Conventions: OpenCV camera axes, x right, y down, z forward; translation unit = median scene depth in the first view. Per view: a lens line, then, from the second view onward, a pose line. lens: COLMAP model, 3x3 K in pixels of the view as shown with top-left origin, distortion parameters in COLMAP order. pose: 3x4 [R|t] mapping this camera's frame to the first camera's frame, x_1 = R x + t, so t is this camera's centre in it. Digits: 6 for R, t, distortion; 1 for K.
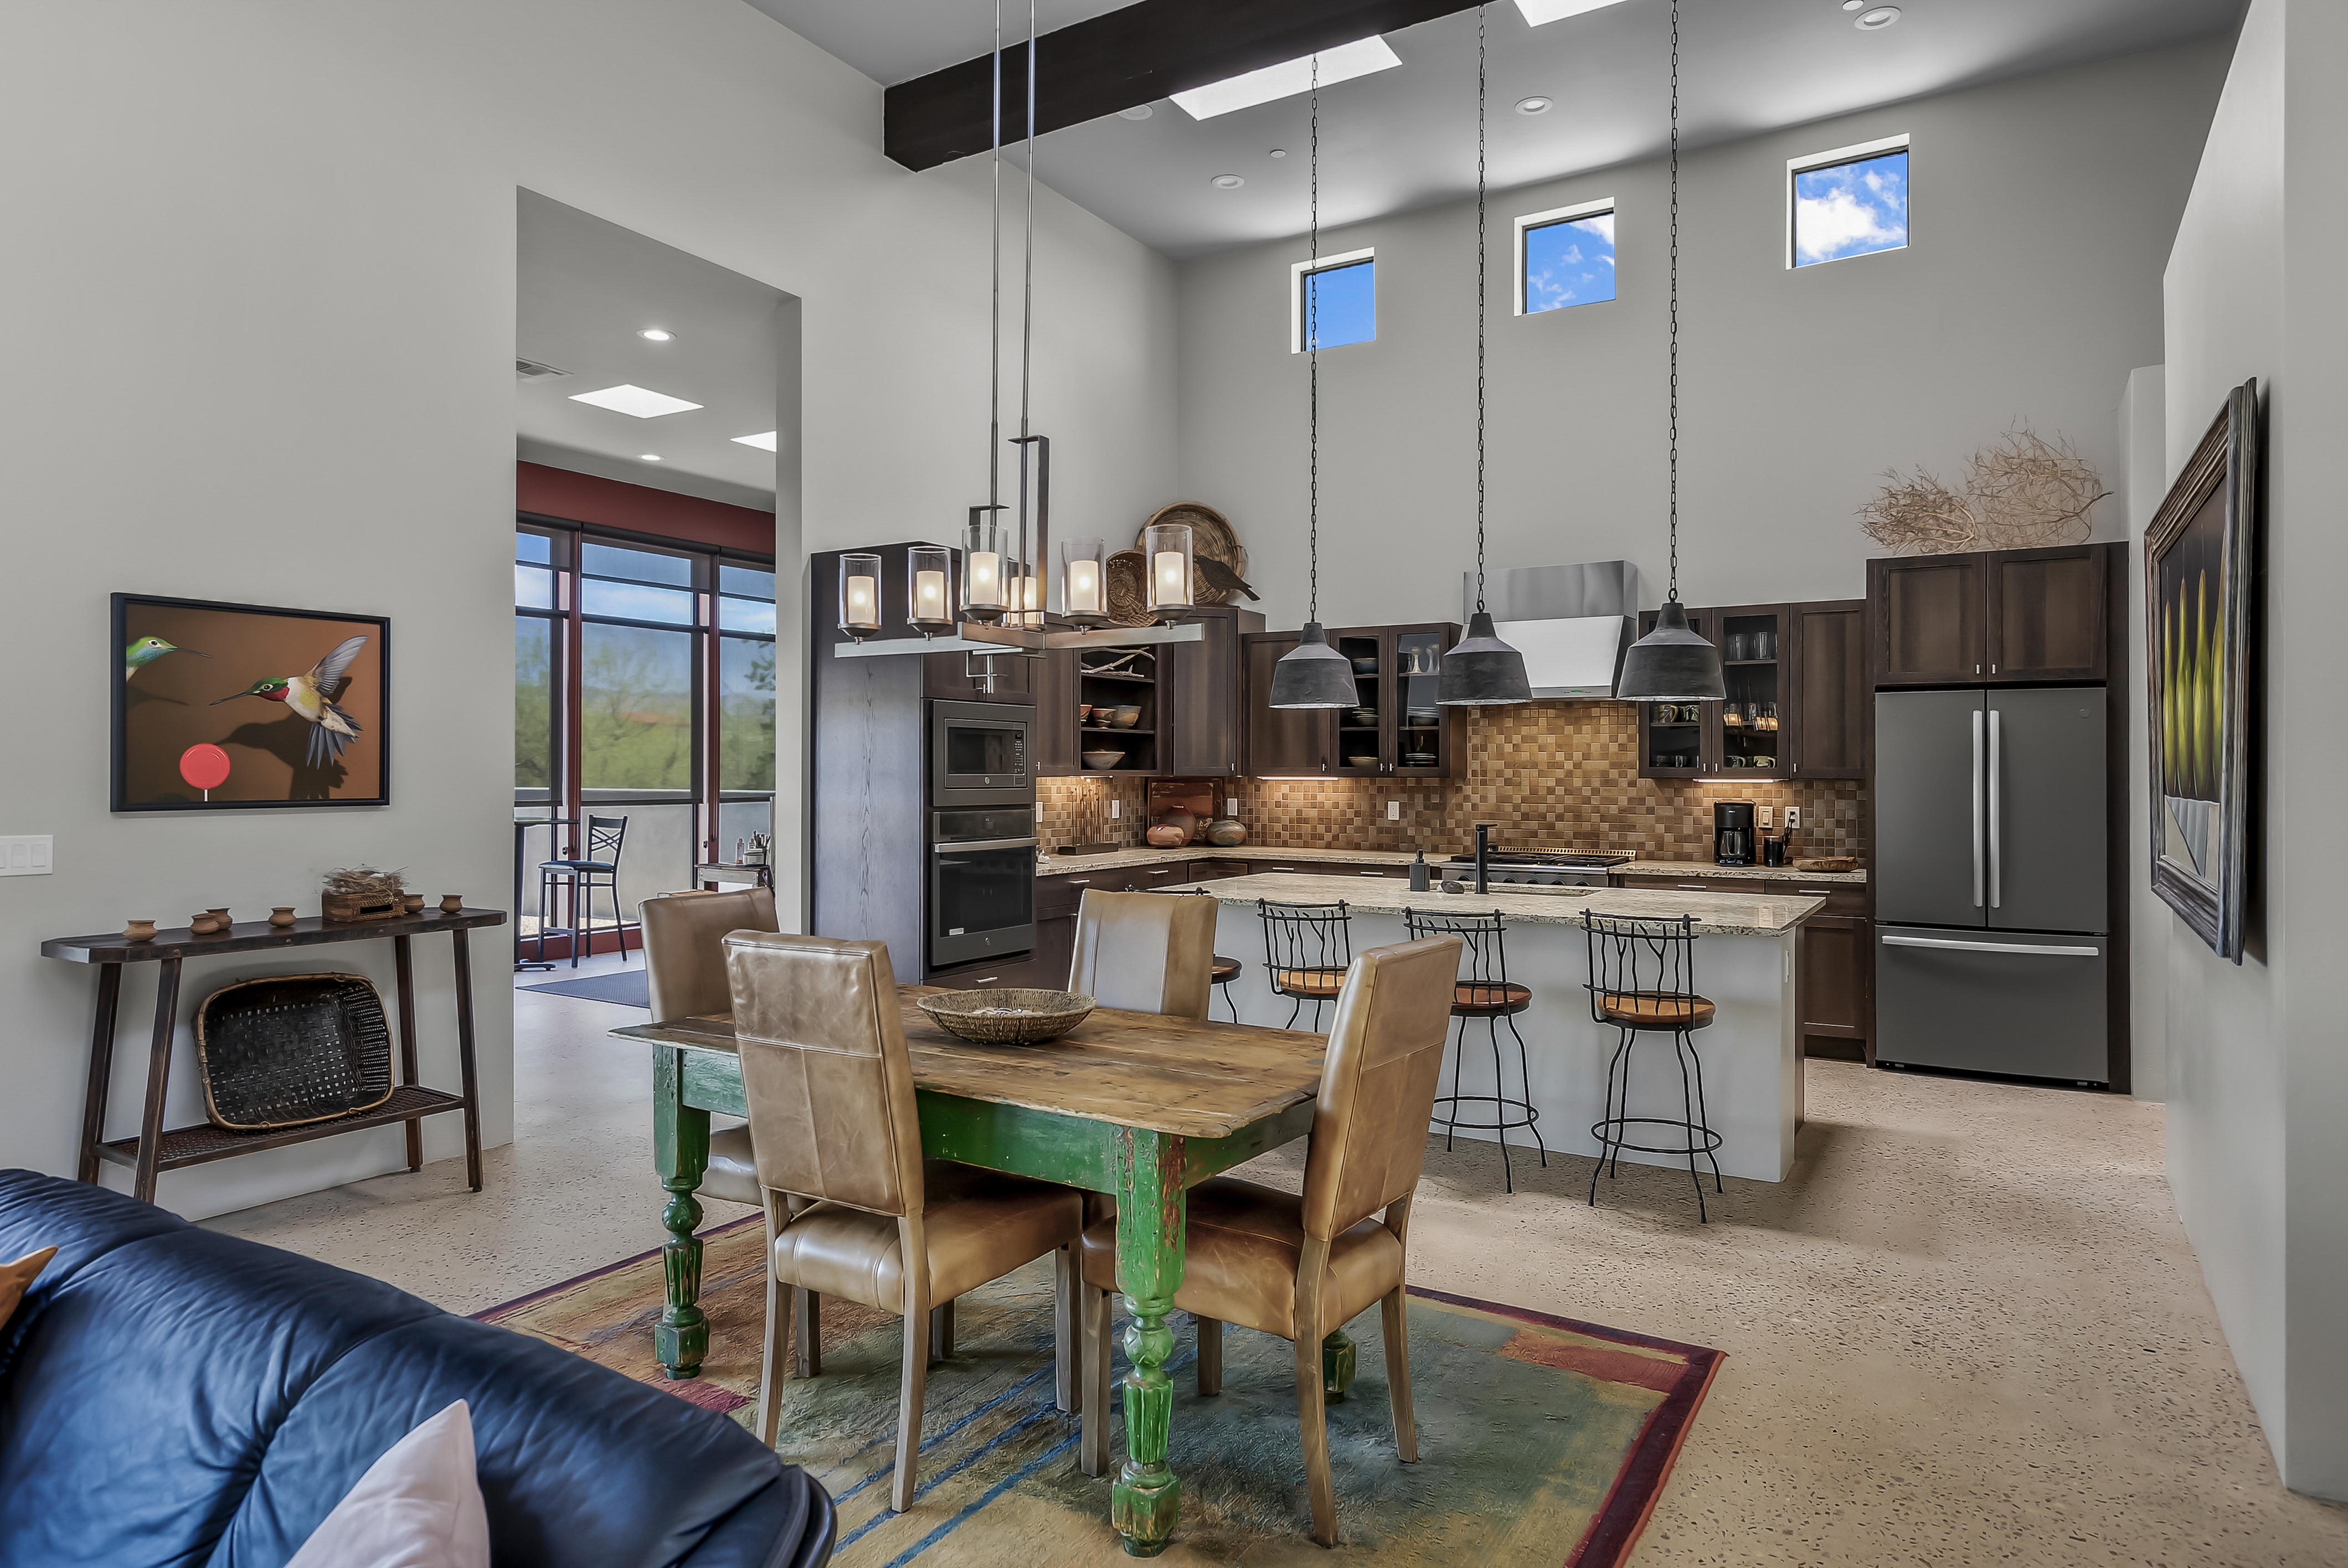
lens RADIAL K [[1365.6, 0, 1174.5], [0, 1365.6, 764.8], [0, 0, 1]] dist [0.001440, 0.000332]
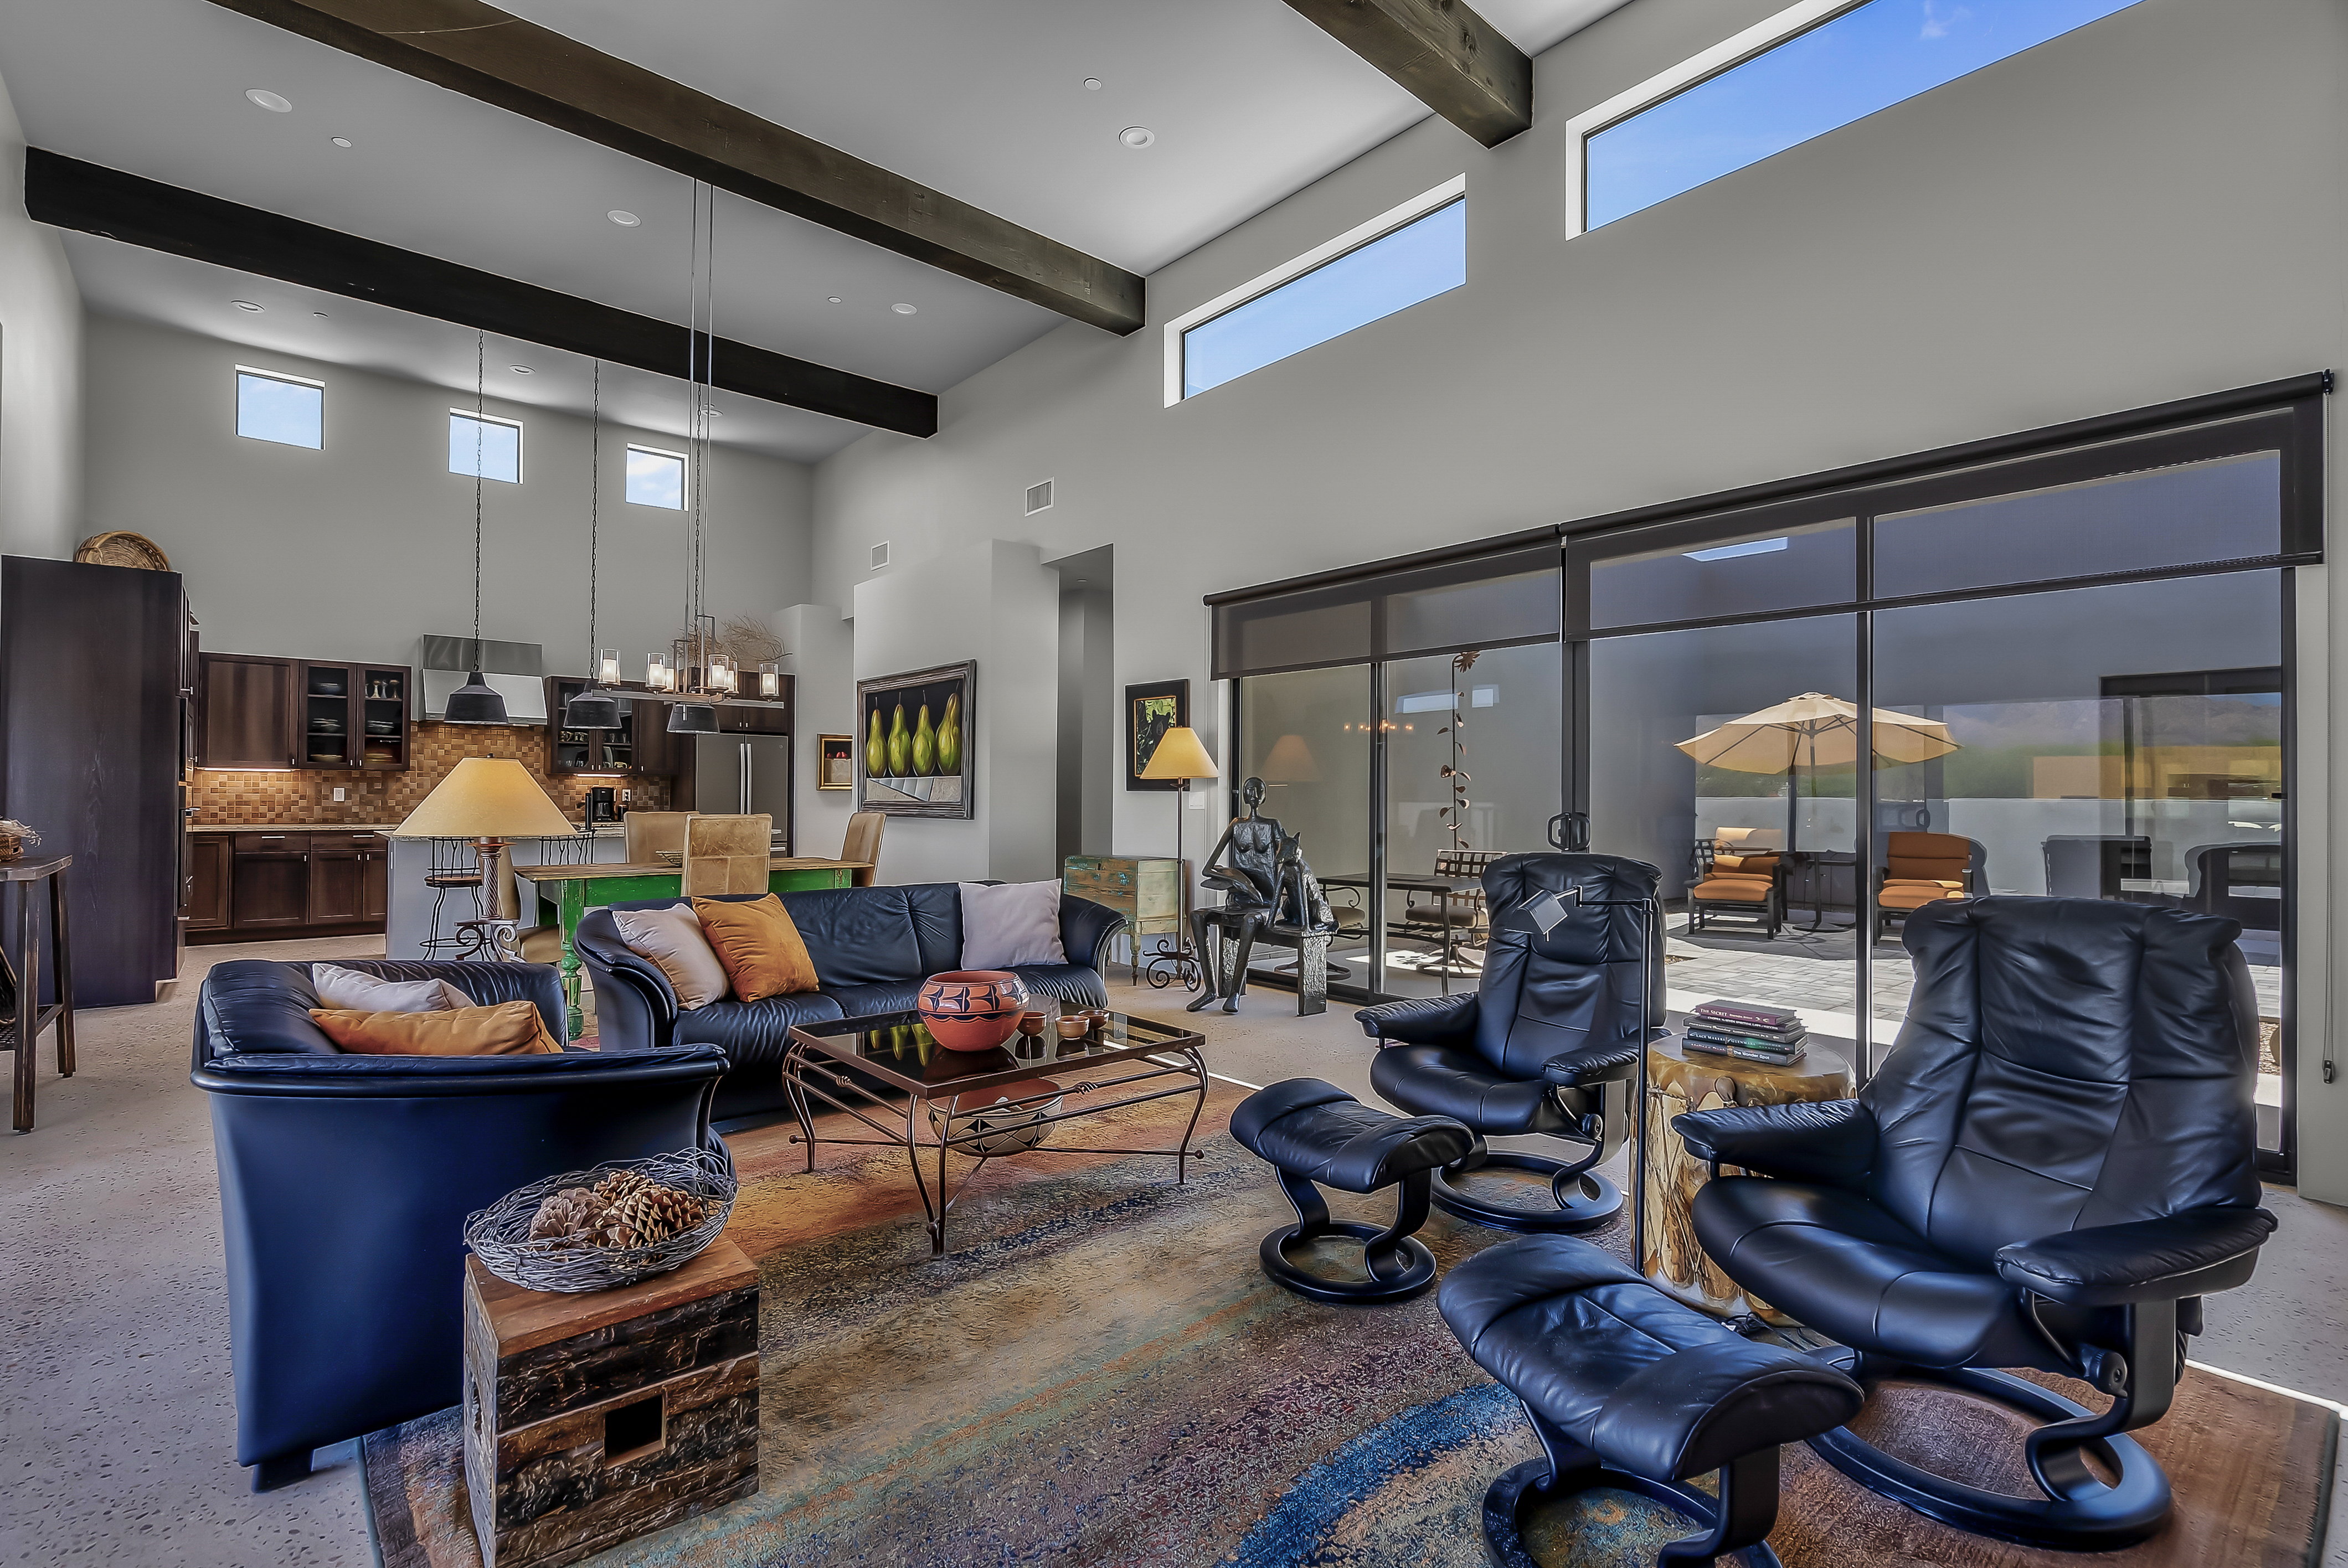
lens RADIAL K [[1069.0, 0, 1168.8], [0, 1069.0, 778.5], [0, 0, 1]] dist [-0.007454, 0.002290]
pose [[0.316858, 0.016126, 0.948336, -0.646324], [-0.009252, 0.999860, -0.013911, 0.026663], [-0.948428, -0.004366, 0.316963, -0.151960]]
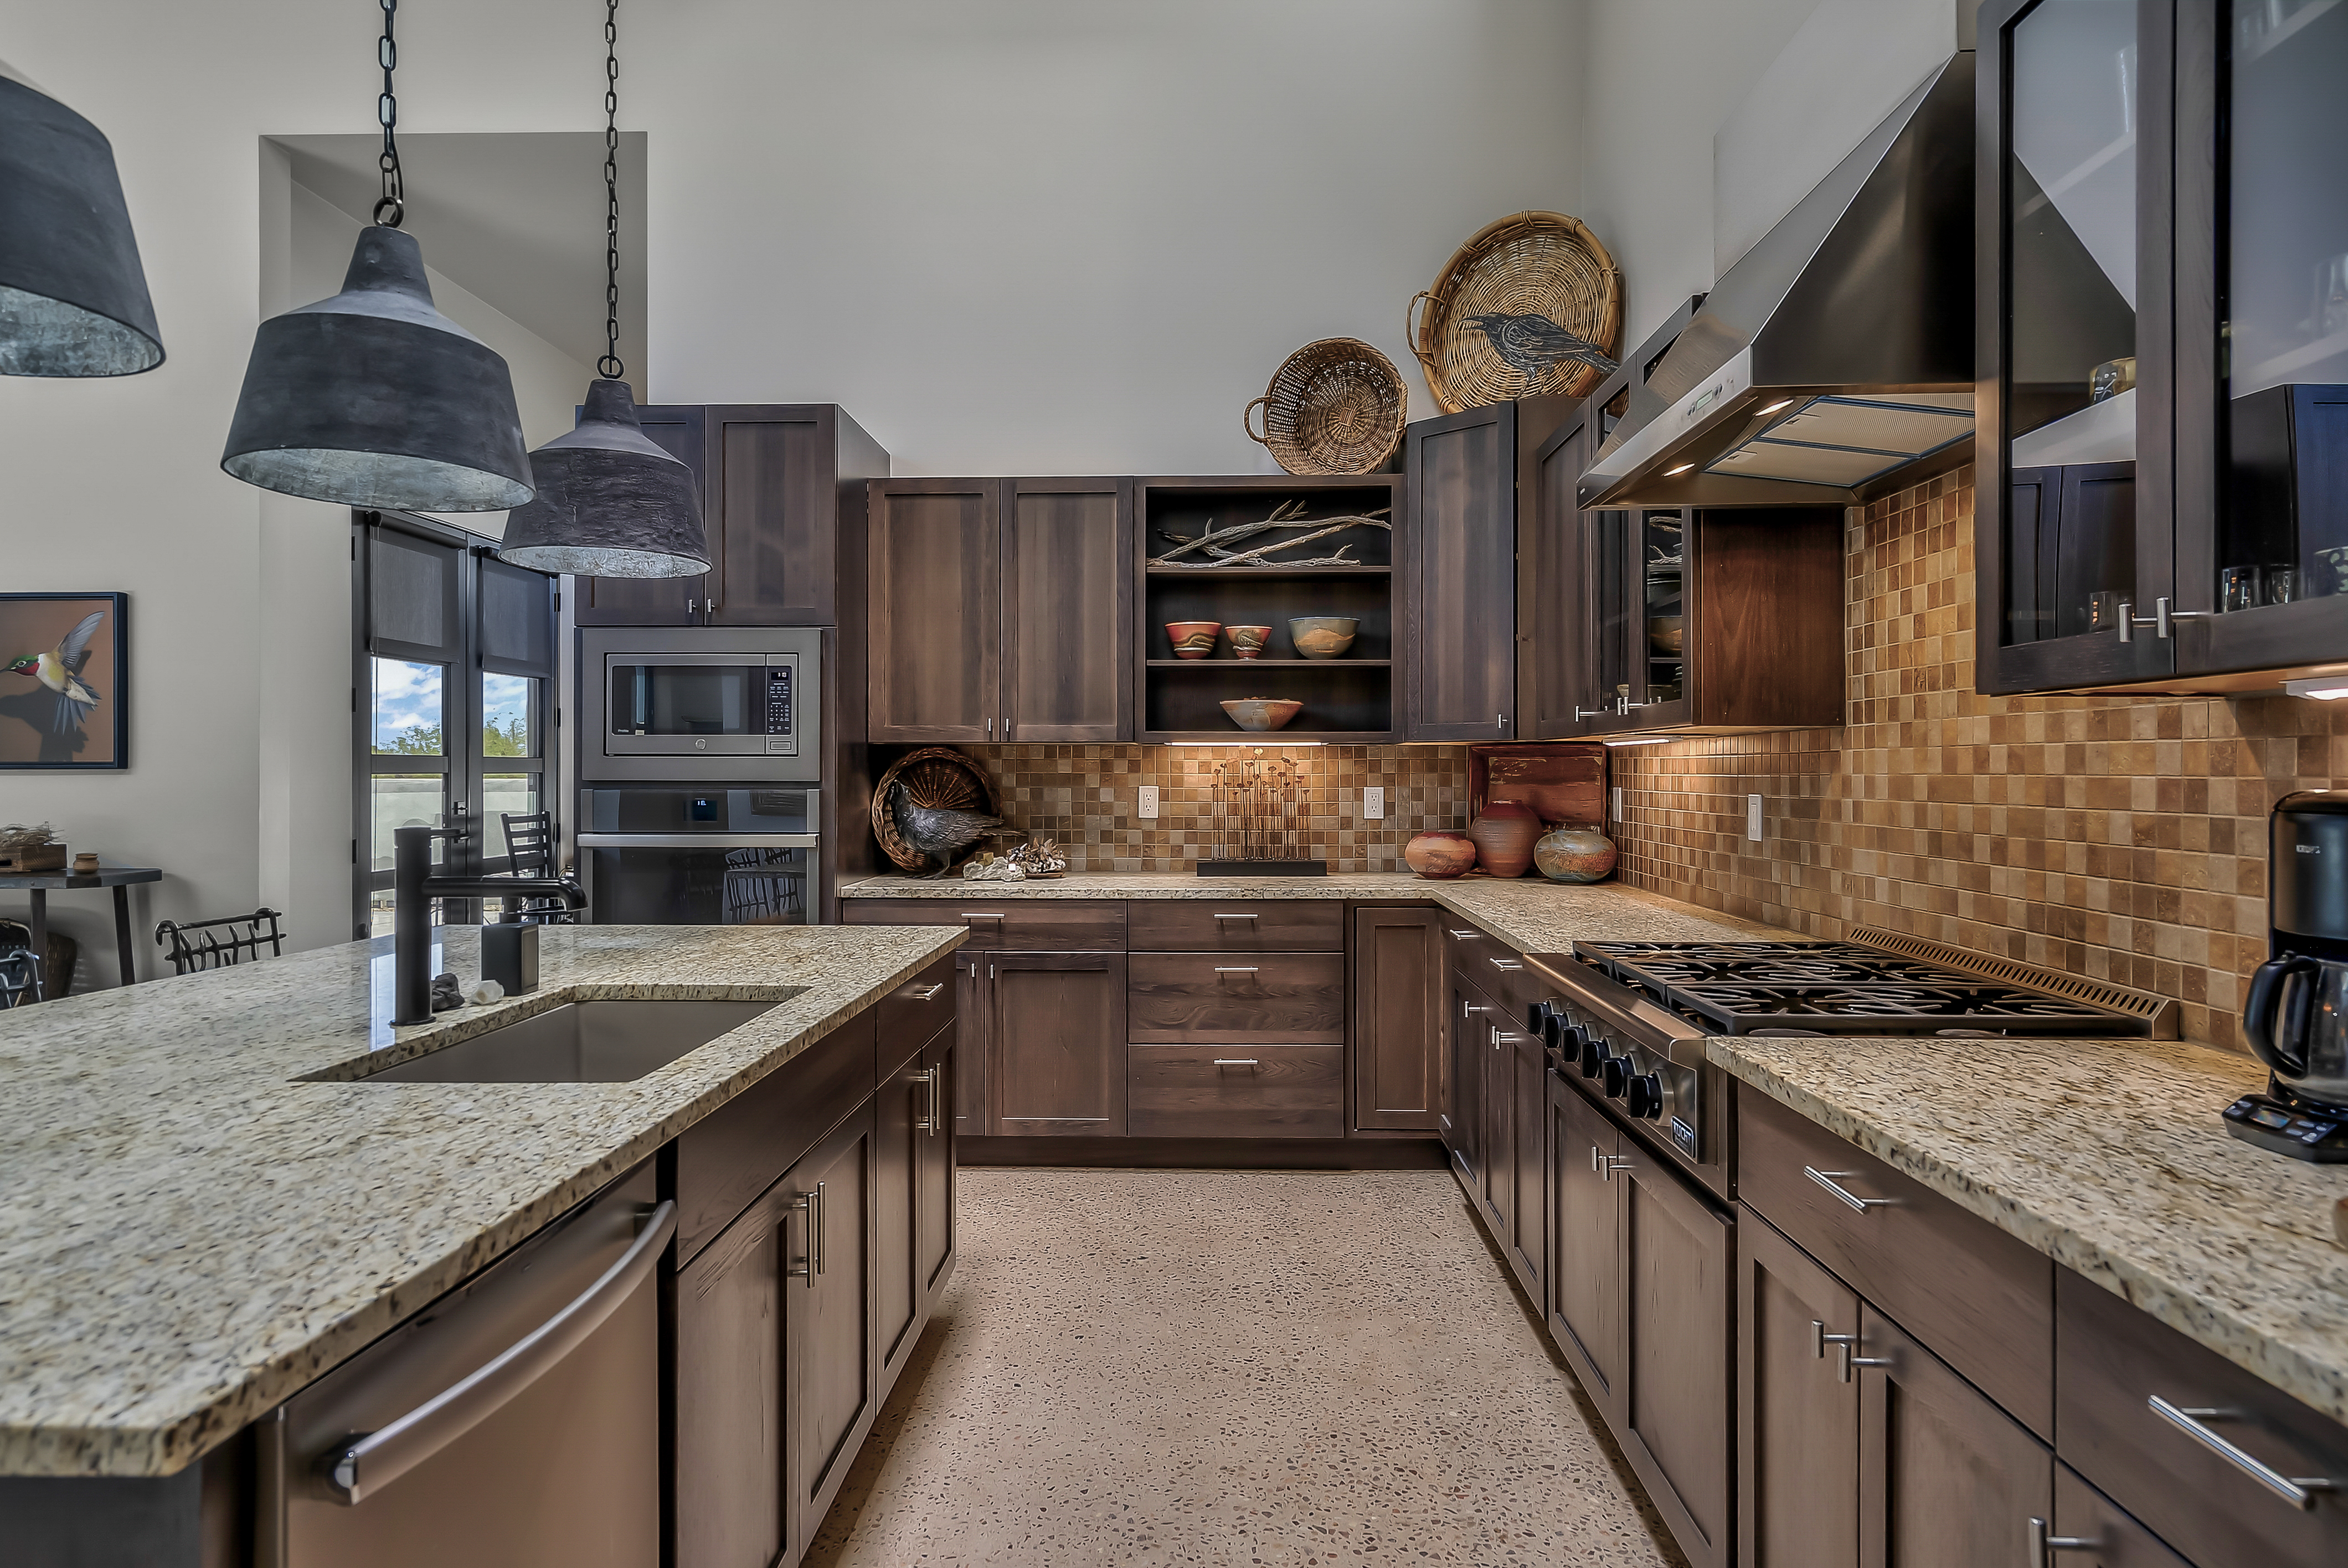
lens RADIAL K [[1365.6, 0, 1173.9], [0, 1365.6, 775.6], [0, 0, 1]] dist [0.001440, 0.000332]
pose [[0.492567, 0.000312, -0.870274, 0.453902], [0.004168, 0.999988, 0.002718, 0.021278], [0.870265, -0.004966, 0.492560, 0.715004]]
